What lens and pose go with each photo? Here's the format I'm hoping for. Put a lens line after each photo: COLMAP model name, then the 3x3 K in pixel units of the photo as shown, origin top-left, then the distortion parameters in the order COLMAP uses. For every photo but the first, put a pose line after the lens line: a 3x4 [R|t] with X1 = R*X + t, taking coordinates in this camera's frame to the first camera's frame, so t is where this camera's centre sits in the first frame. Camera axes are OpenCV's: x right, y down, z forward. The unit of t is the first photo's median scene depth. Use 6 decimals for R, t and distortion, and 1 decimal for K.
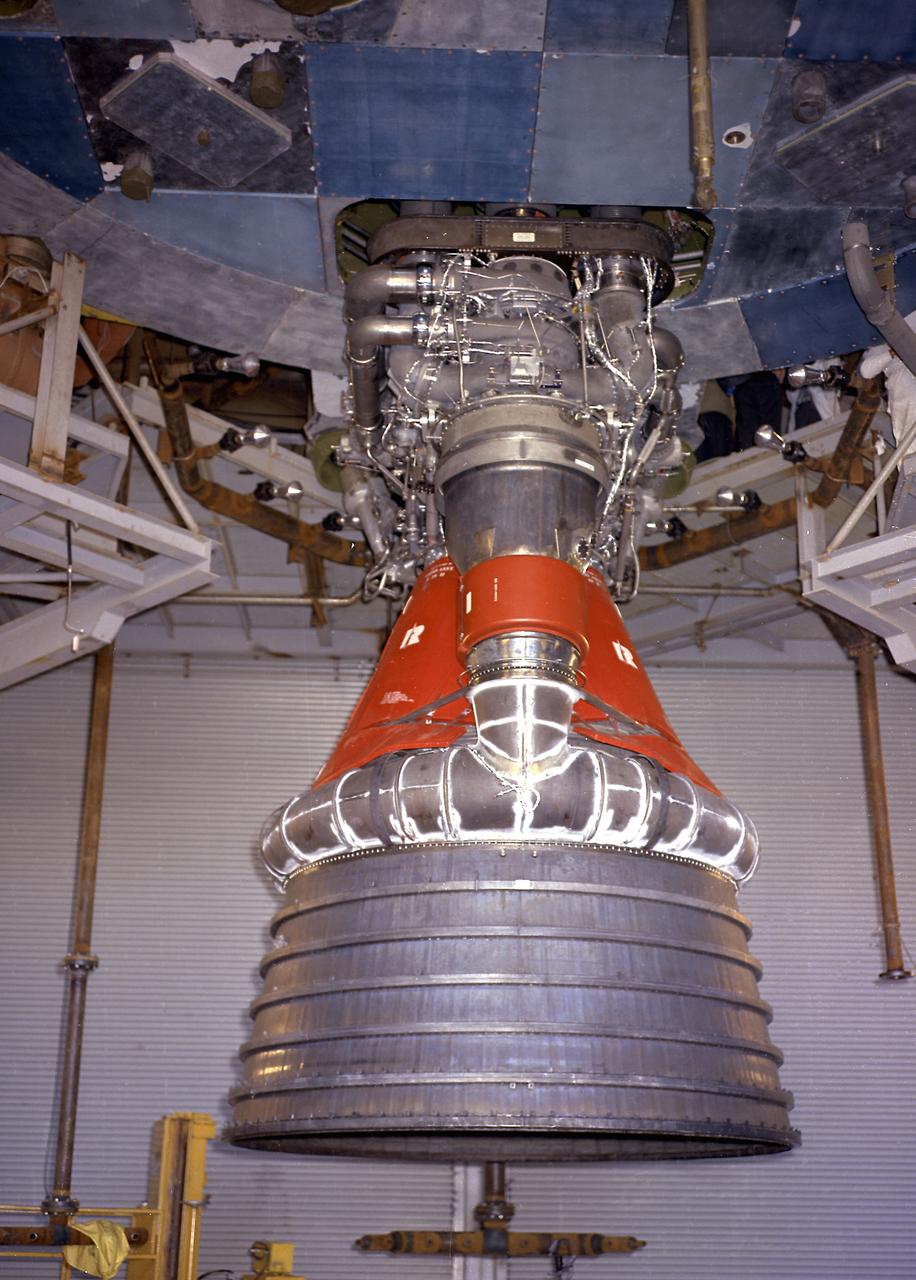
lens RADIAL K [[1522.0, 0, 459.6], [0, 1522.0, 697.1], [0, 0, 1]] dist [-0.003857, -0.006655]
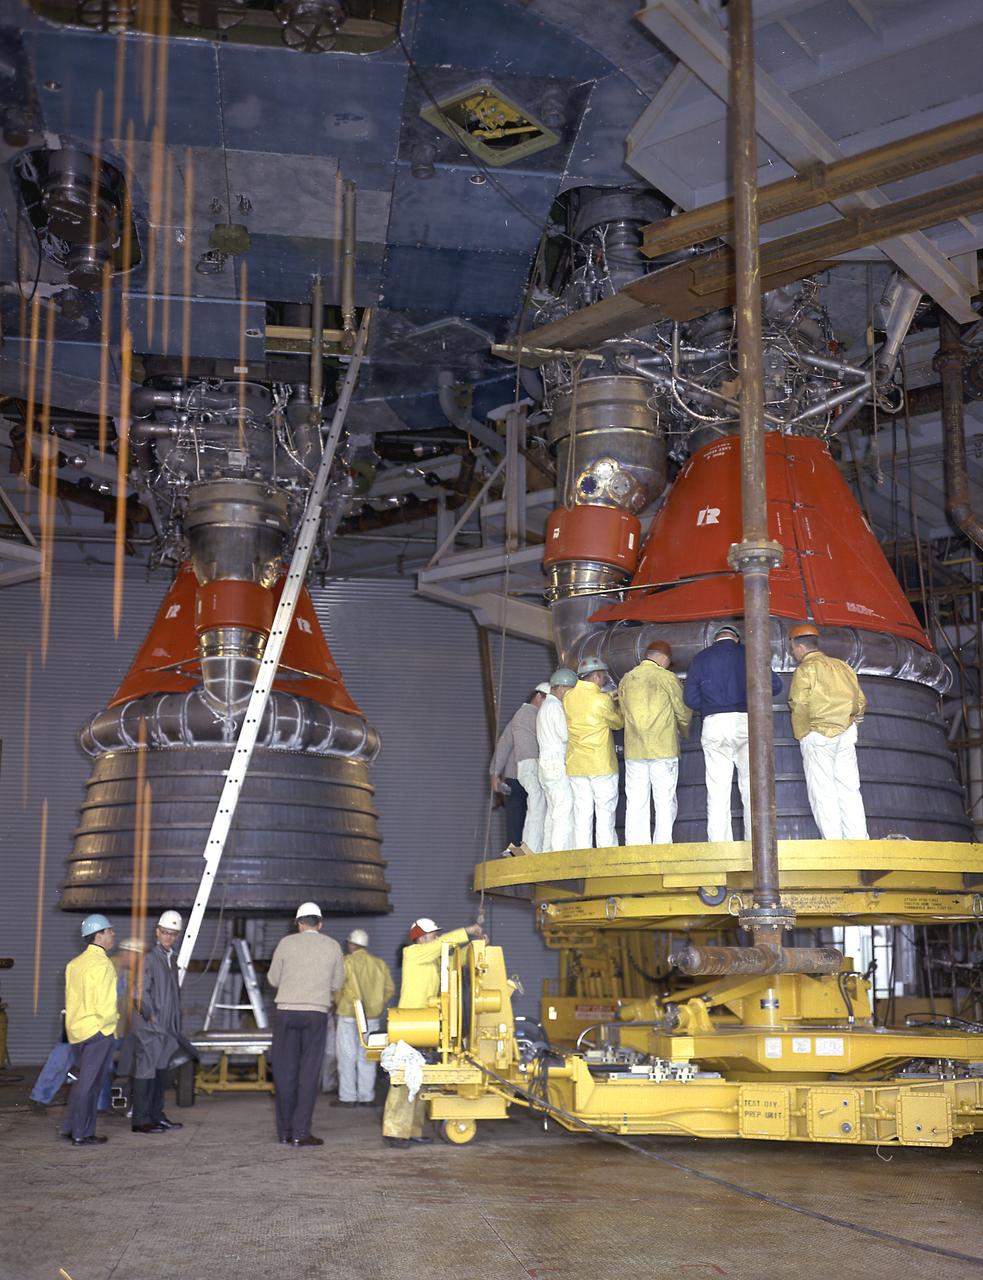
lens RADIAL K [[1496.6, 0, 492.4], [0, 1496.6, 701.0], [0, 0, 1]] dist [0.041959, -0.043612]
pose [[0.994293, 0.015205, 0.105599, 0.155773], [-0.033003, 0.985078, 0.168913, -0.251924], [-0.101455, -0.171434, 0.979958, -0.694129]]
